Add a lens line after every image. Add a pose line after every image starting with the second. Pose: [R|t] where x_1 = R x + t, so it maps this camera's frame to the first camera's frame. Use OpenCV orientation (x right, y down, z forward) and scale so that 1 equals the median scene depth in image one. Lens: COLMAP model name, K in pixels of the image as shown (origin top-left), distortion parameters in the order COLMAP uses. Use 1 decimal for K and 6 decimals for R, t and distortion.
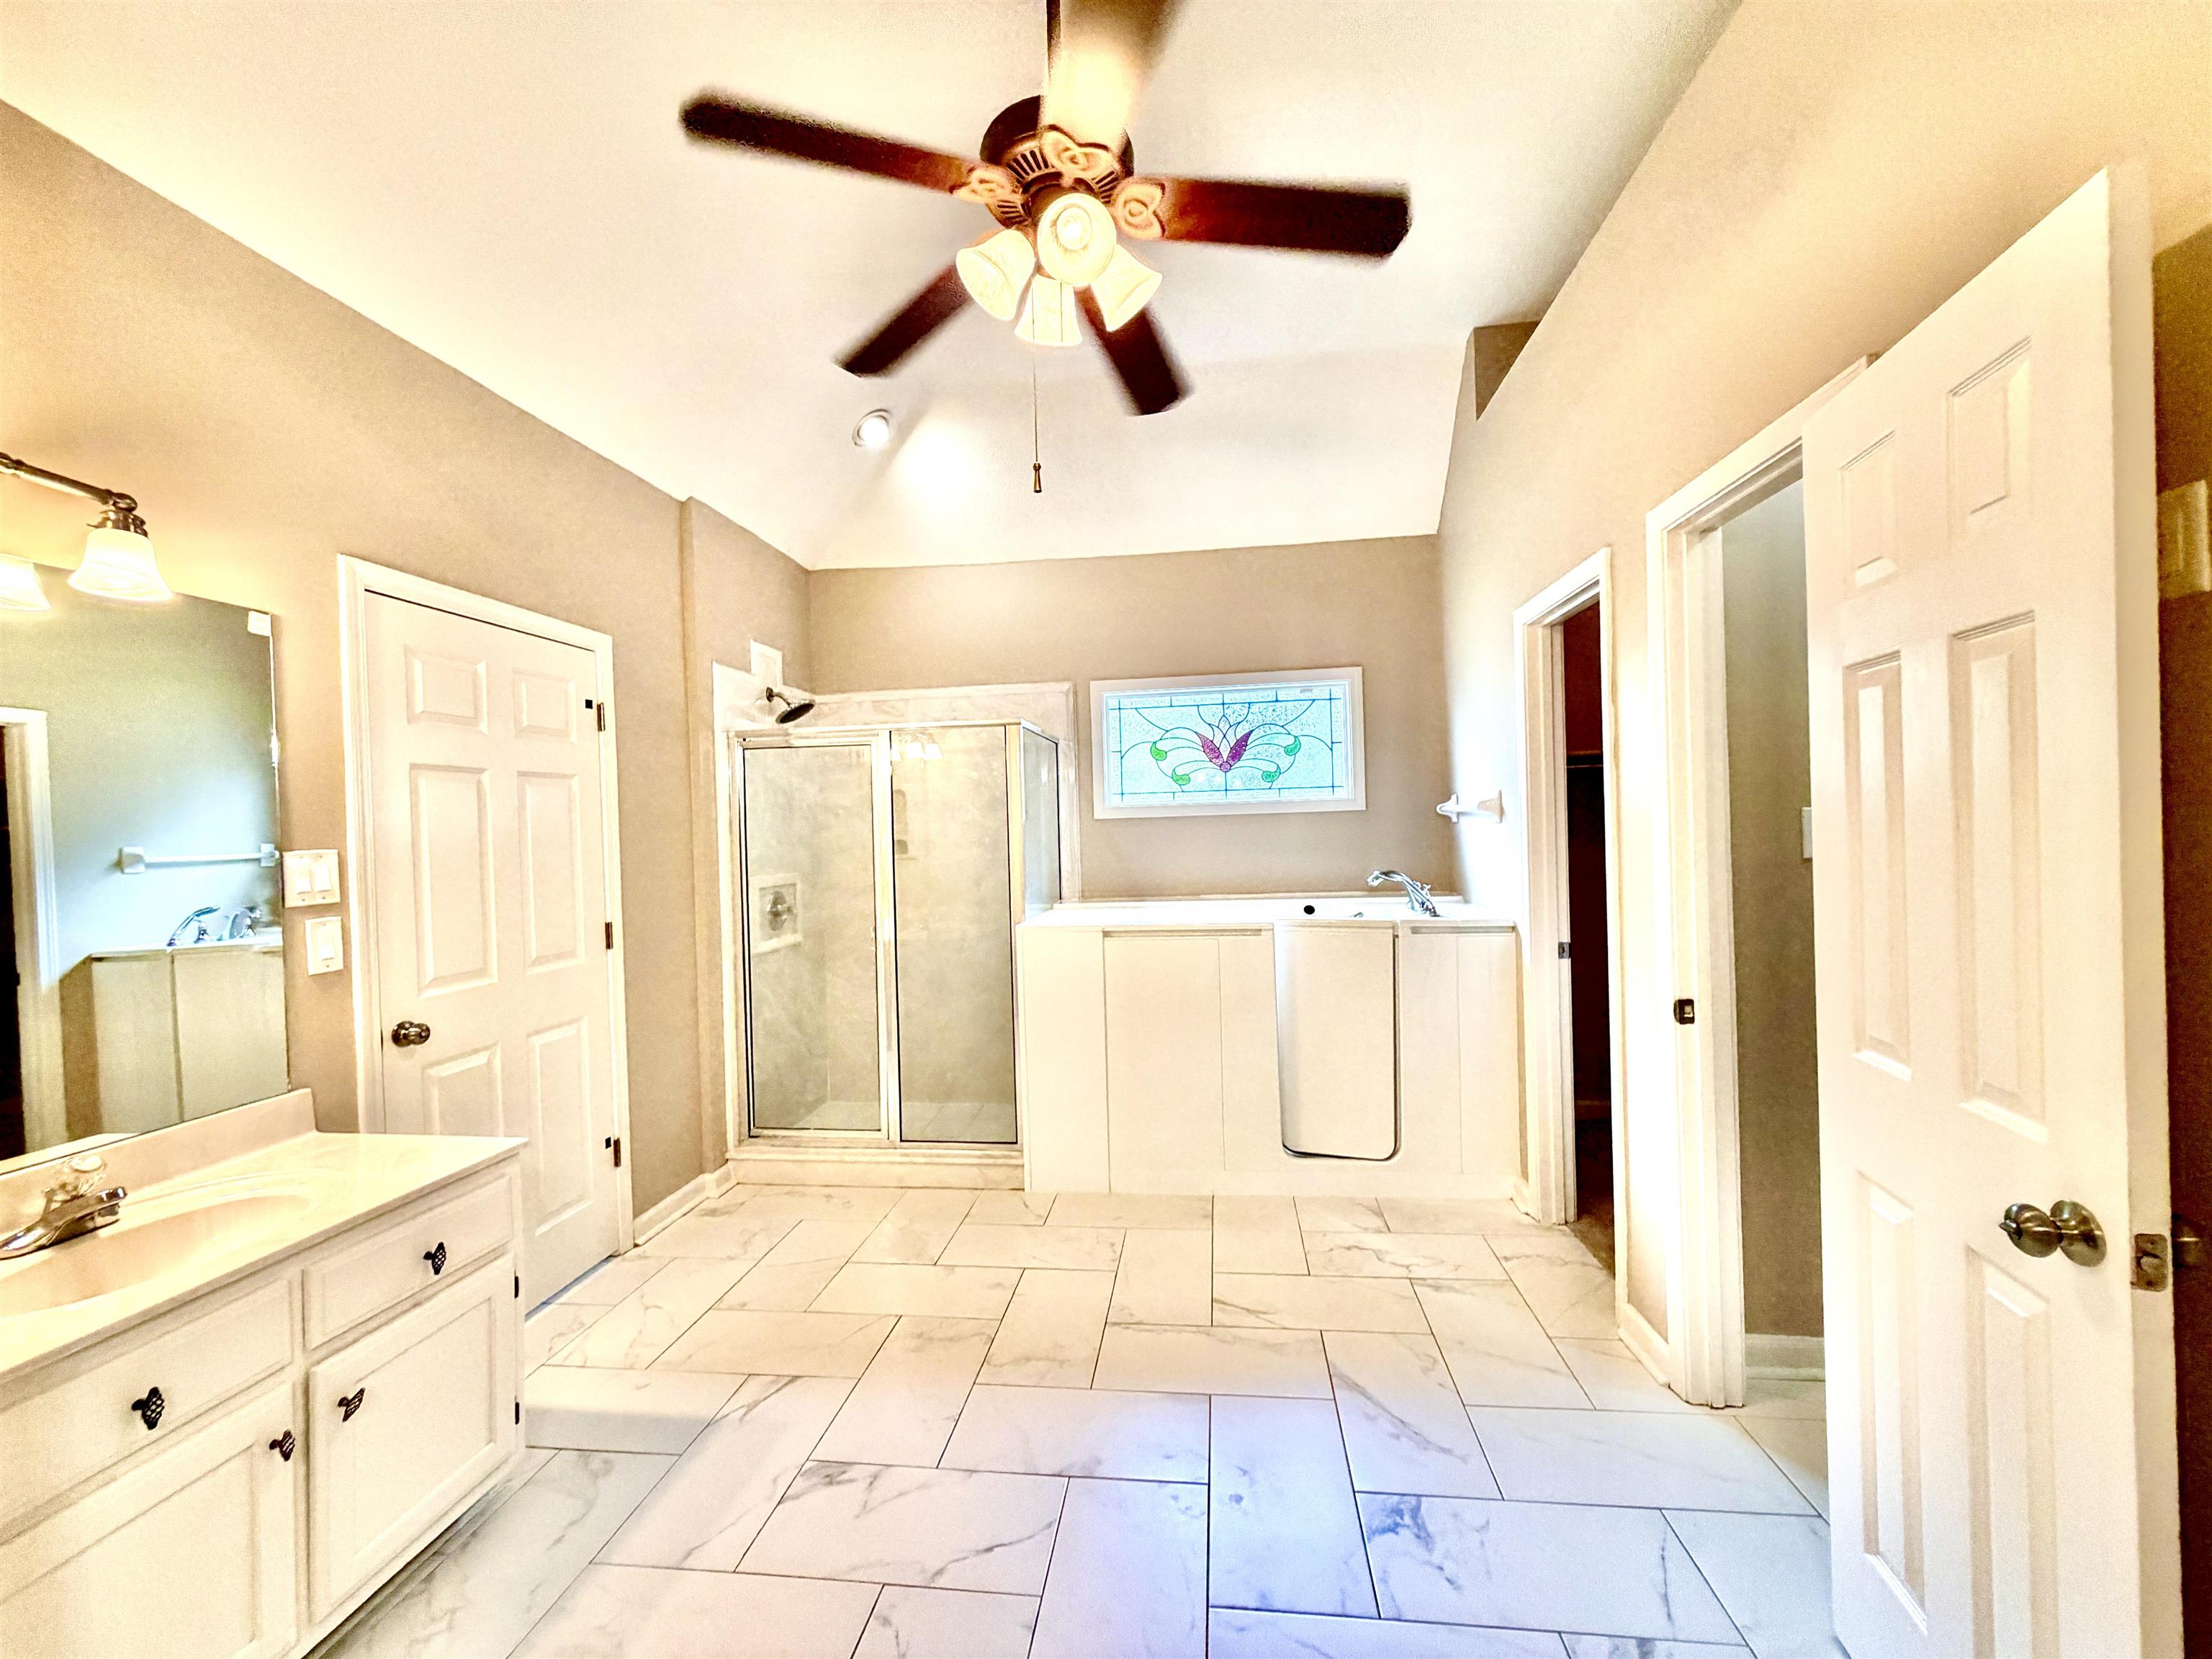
lens RADIAL K [[882.0, 0, 1111.7], [0, 882.0, 829.6], [0, 0, 1]] dist [0.000682, -0.000090]
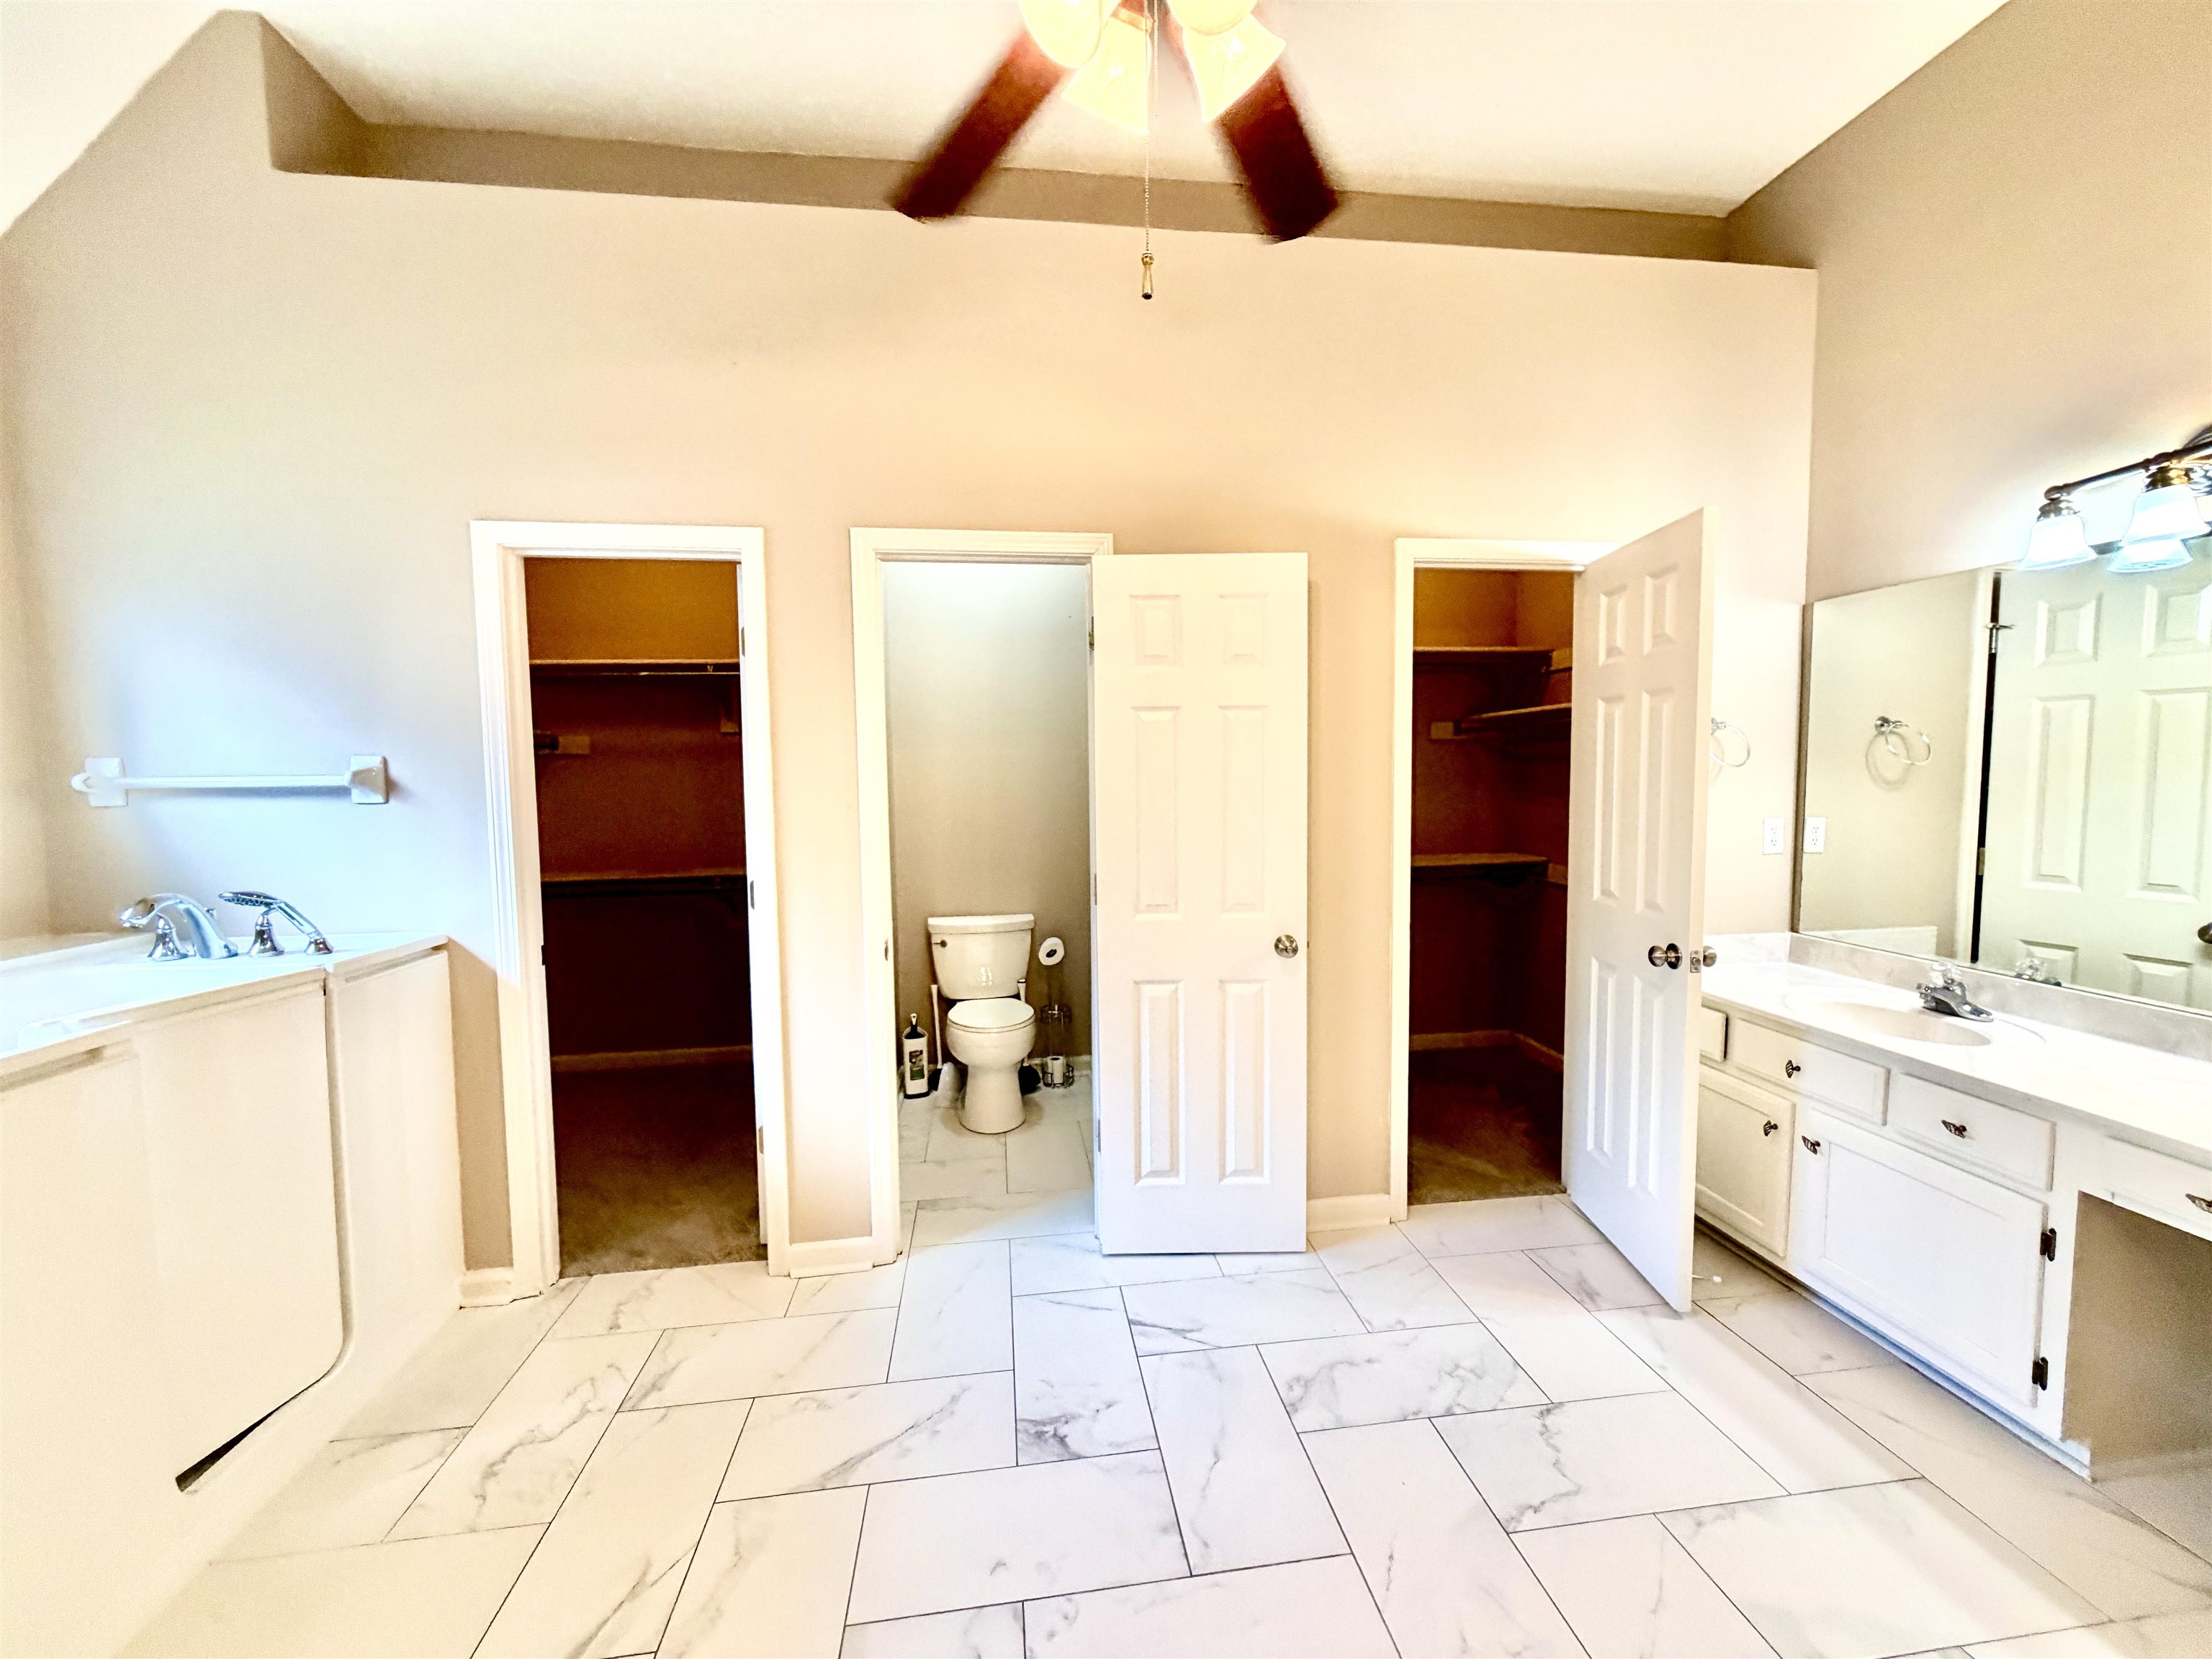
lens RADIAL K [[882.0, 0, 1111.7], [0, 882.0, 829.6], [0, 0, 1]] dist [0.000682, -0.000090]
pose [[-0.246362, -0.030198, 0.968707, -0.644910], [0.024106, 0.999014, 0.037274, -0.001020], [-0.968878, 0.032535, -0.245391, 1.038879]]
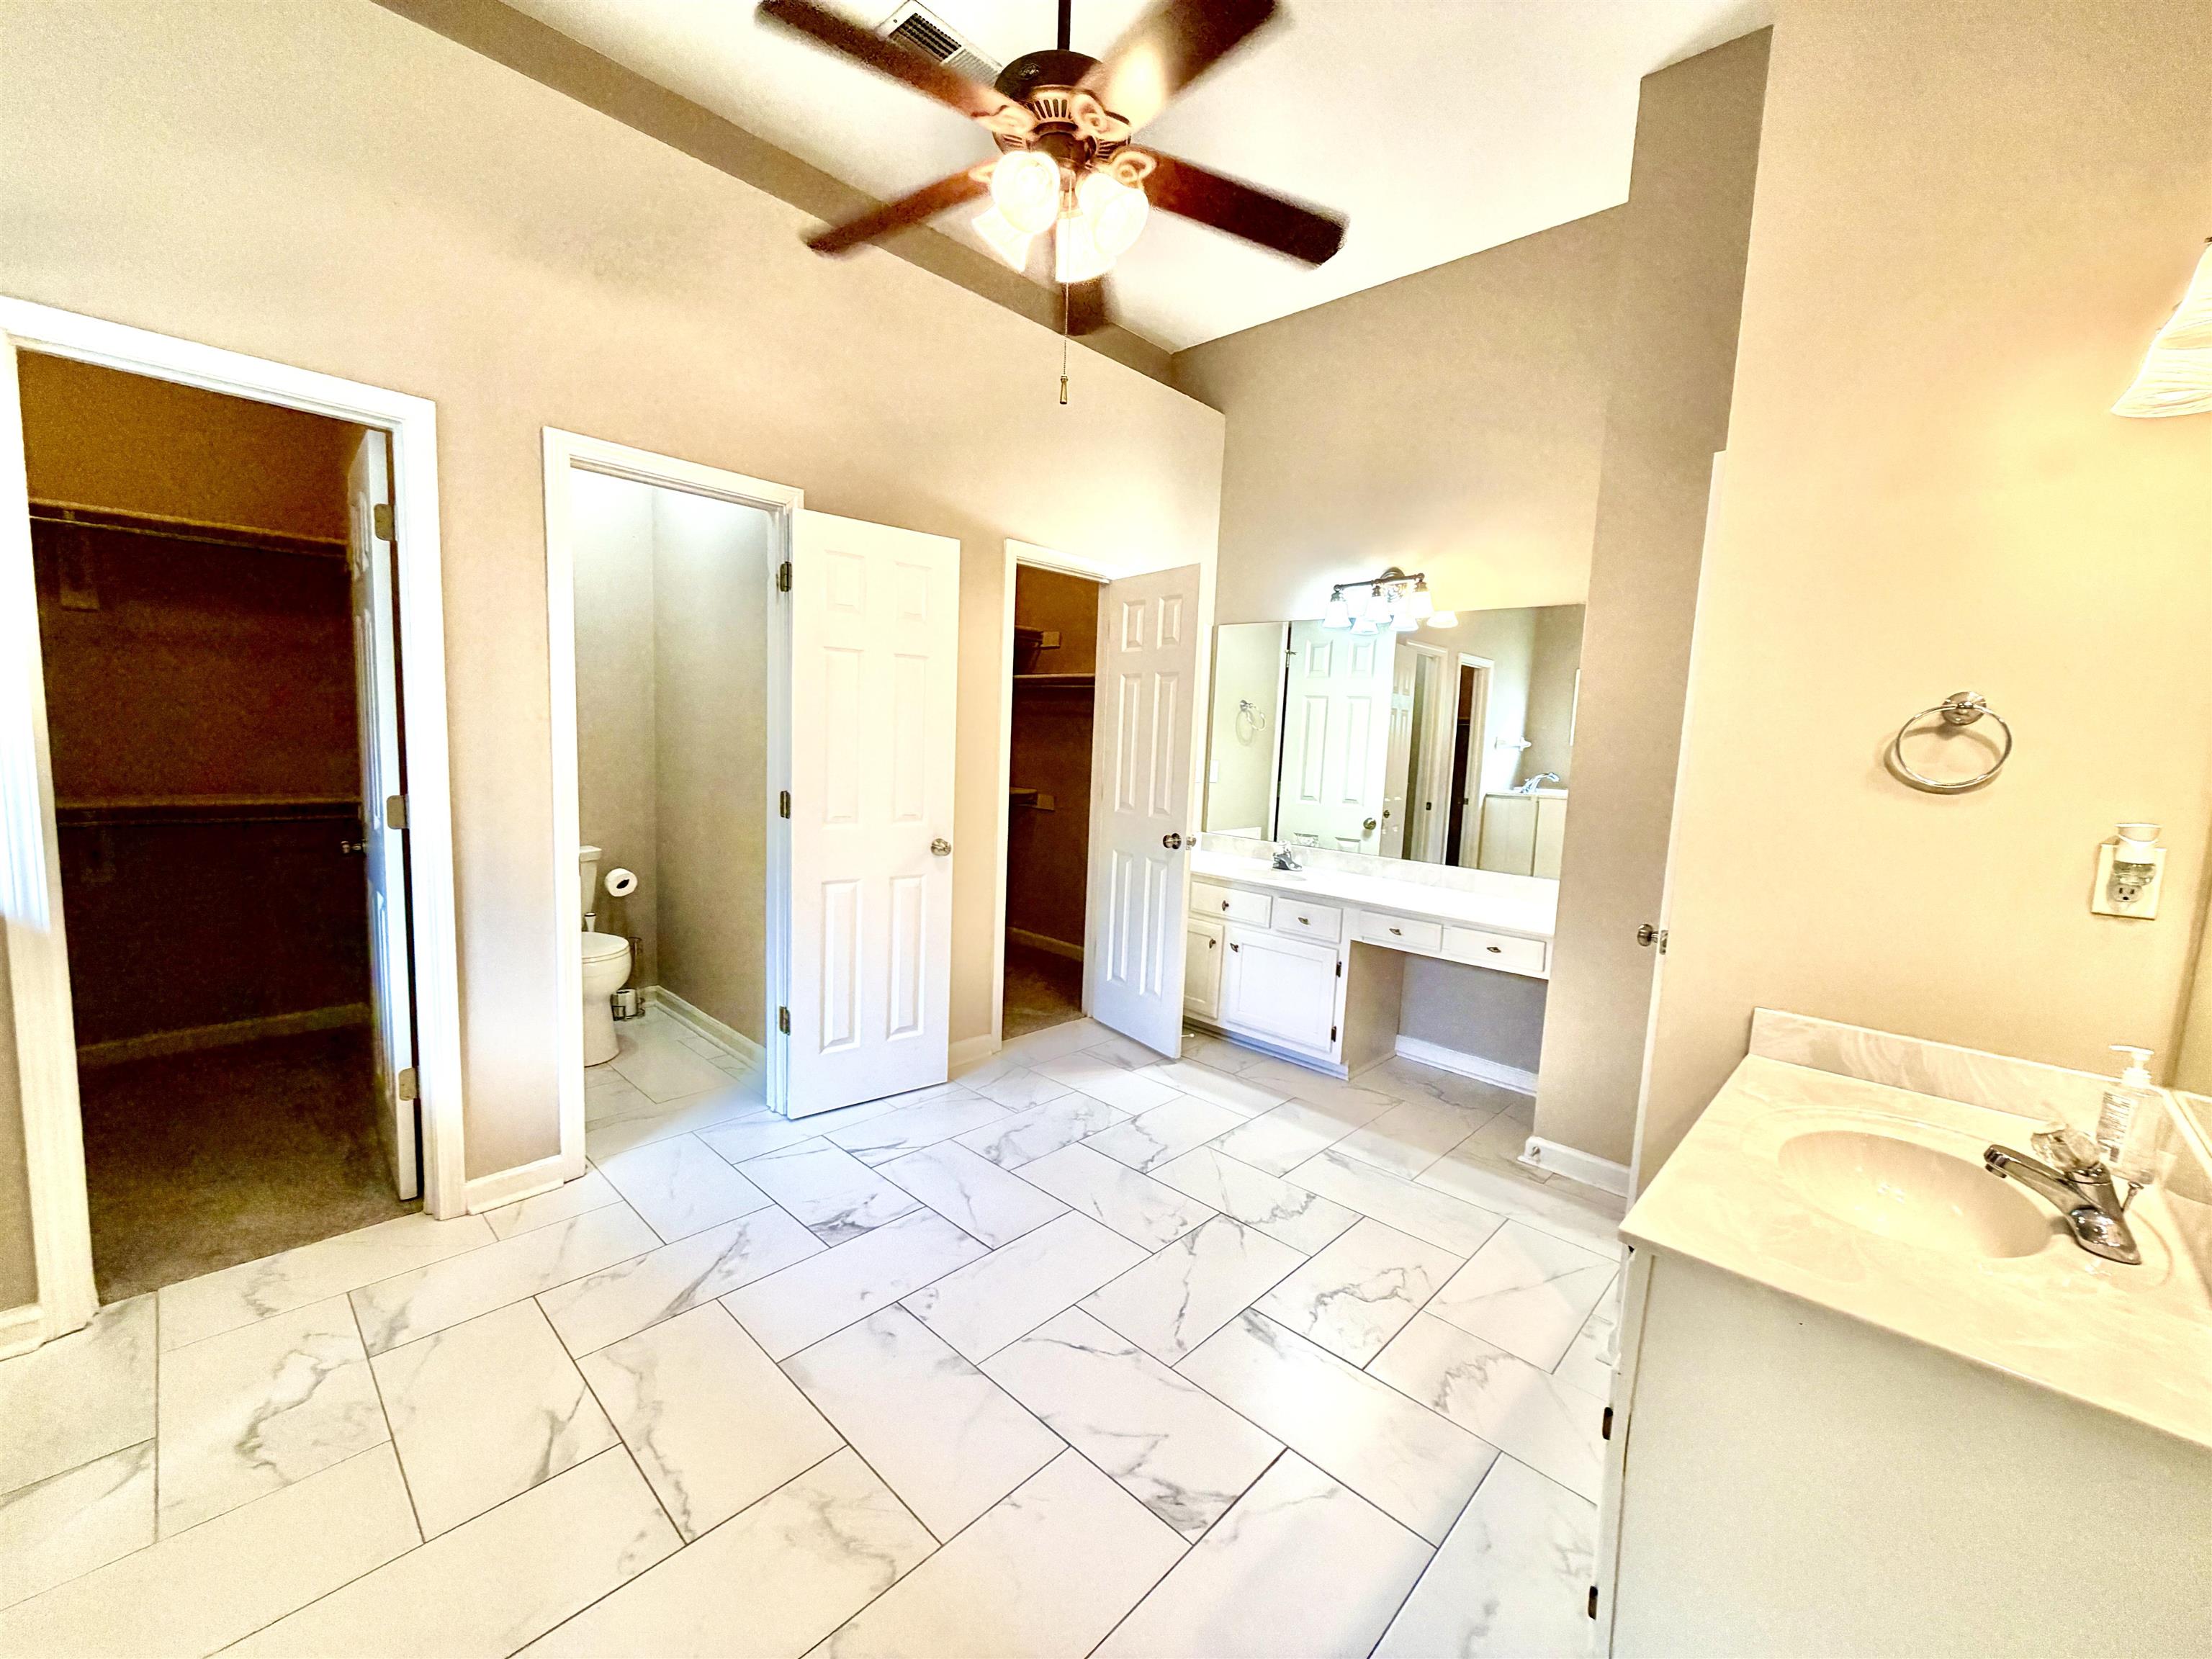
lens RADIAL K [[884.7, 0, 1106.0], [0, 884.7, 829.5], [0, 0, 1]] dist [0.003841, 0.000154]
pose [[-0.801407, -0.069115, 0.594113, -0.696949], [-0.016696, 0.995499, 0.093287, 0.029328], [-0.597887, 0.064842, -0.798954, 1.614054]]
